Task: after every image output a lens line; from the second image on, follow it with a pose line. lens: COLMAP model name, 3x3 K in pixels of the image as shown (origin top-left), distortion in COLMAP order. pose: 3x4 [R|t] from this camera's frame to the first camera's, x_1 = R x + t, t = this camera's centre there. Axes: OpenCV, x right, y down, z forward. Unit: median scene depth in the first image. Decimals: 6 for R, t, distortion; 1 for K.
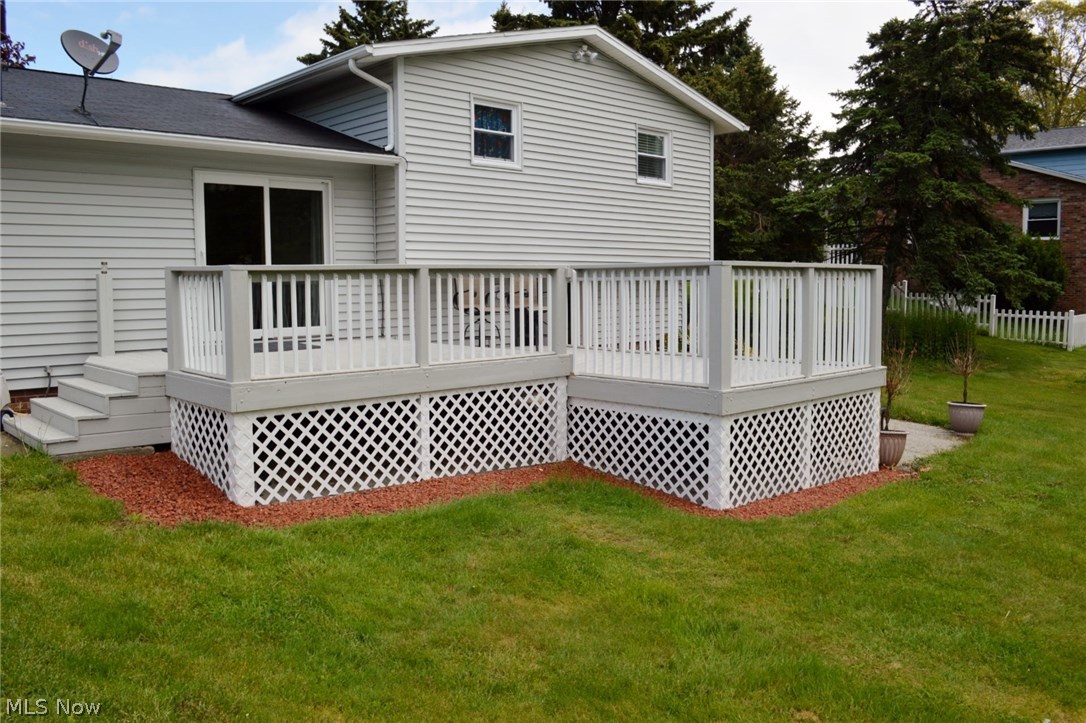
lens RADIAL K [[862.0, 0, 535.7], [0, 862.0, 361.7], [0, 0, 1]] dist [-0.075007, -0.001190]
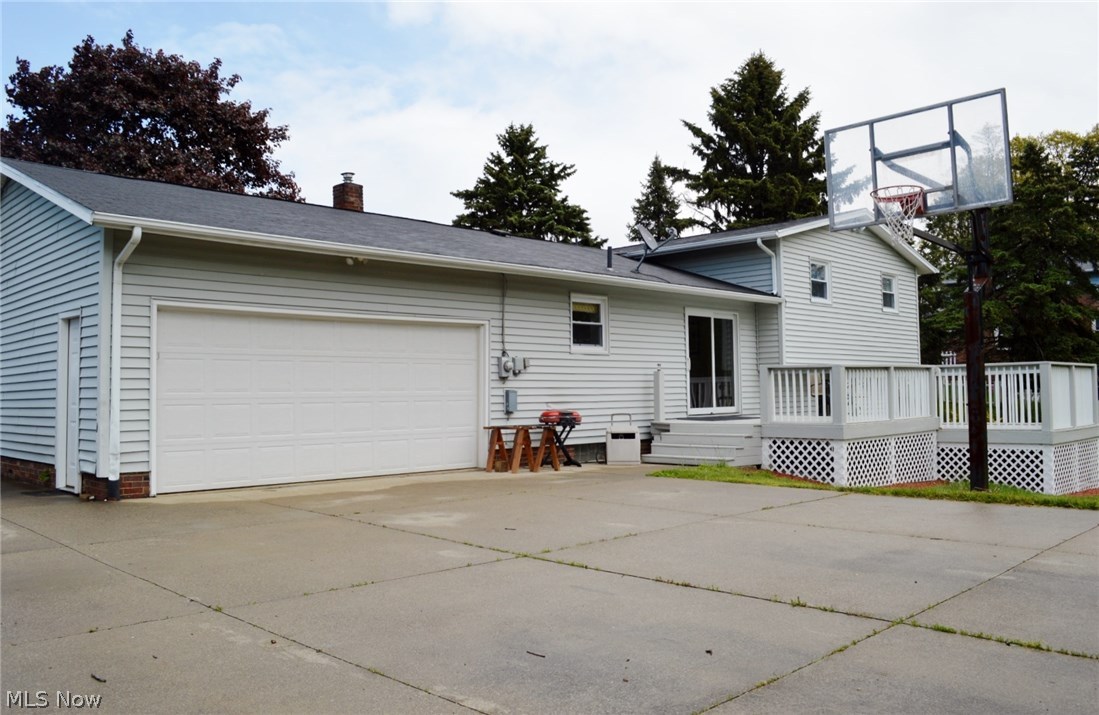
lens RADIAL K [[883.2, 0, 556.0], [0, 883.2, 357.1], [0, 0, 1]] dist [-0.062357, -0.003563]
pose [[0.999412, -0.004834, 0.033958, -0.625907], [0.009258, 0.991292, -0.131354, 0.075990], [-0.033027, 0.131591, 0.990754, -0.570574]]
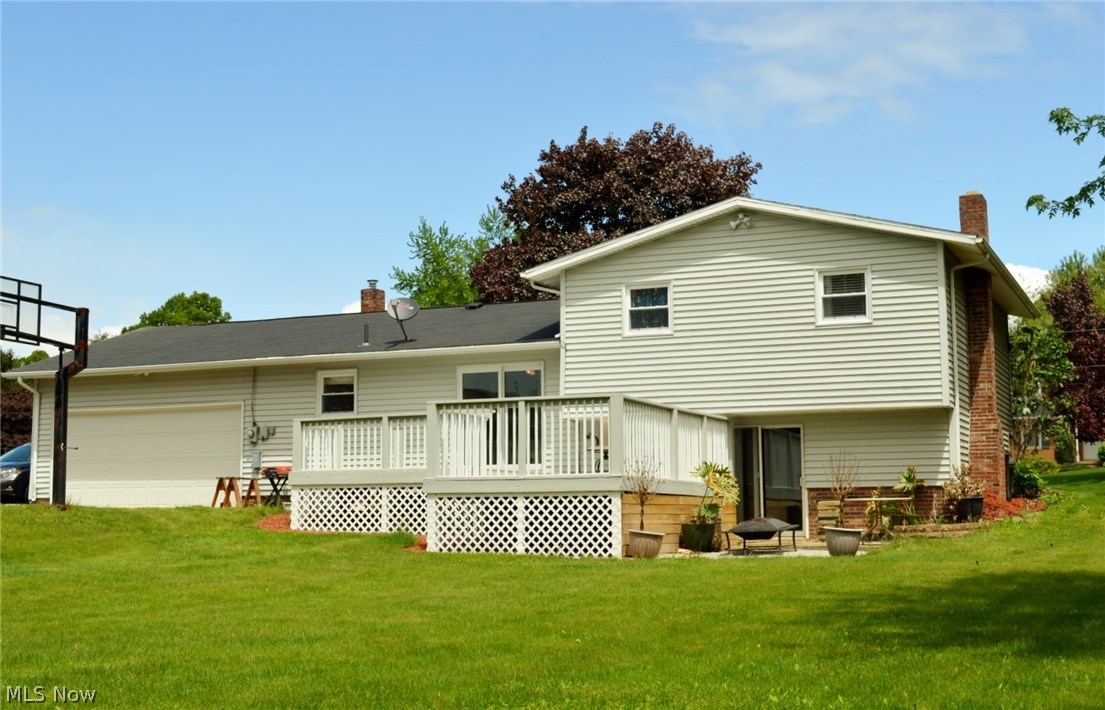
lens RADIAL K [[1477.8, 0, 552.4], [0, 1477.8, 353.9], [0, 0, 1]] dist [-0.005053, 0.000000]
pose [[0.405443, -0.102527, -0.908352, 2.000449], [-0.082787, 0.985488, -0.148186, 0.137854], [0.910364, 0.135281, 0.391072, 0.049670]]
